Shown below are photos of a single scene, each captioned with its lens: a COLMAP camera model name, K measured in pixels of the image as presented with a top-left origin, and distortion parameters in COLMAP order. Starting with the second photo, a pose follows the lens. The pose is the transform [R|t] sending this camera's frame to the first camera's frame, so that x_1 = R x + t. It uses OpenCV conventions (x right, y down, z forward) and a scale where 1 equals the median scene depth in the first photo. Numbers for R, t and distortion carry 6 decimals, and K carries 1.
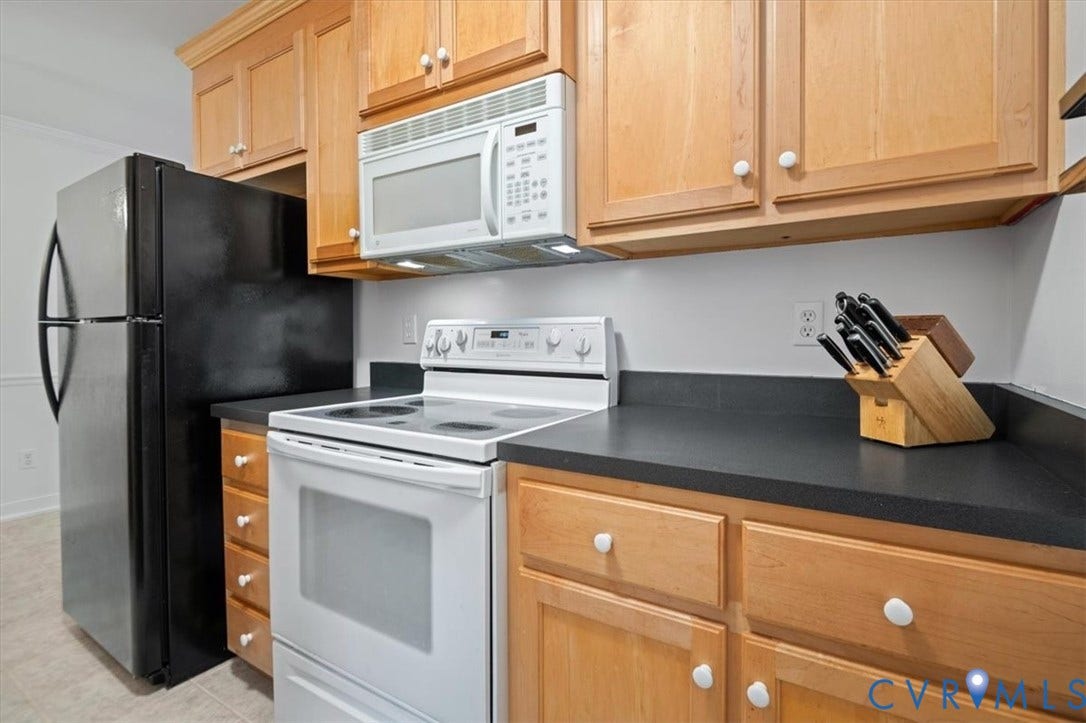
lens RADIAL K [[506.5, 0, 556.4], [0, 506.5, 347.8], [0, 0, 1]] dist [-0.004364, -0.001066]
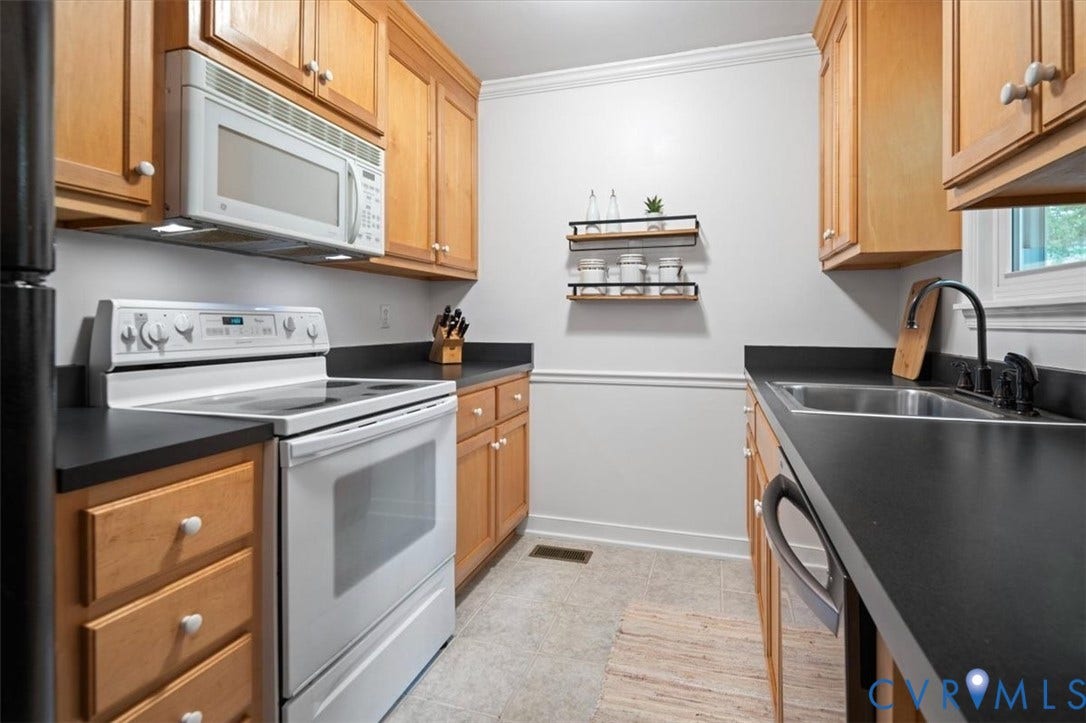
lens RADIAL K [[510.2, 0, 558.3], [0, 510.2, 327.4], [0, 0, 1]] dist [-0.002216, -0.000398]
pose [[-0.235653, -0.004495, 0.971827, -1.341467], [0.028847, 0.999516, 0.011618, -0.008554], [-0.971409, 0.030772, -0.235409, 0.712744]]
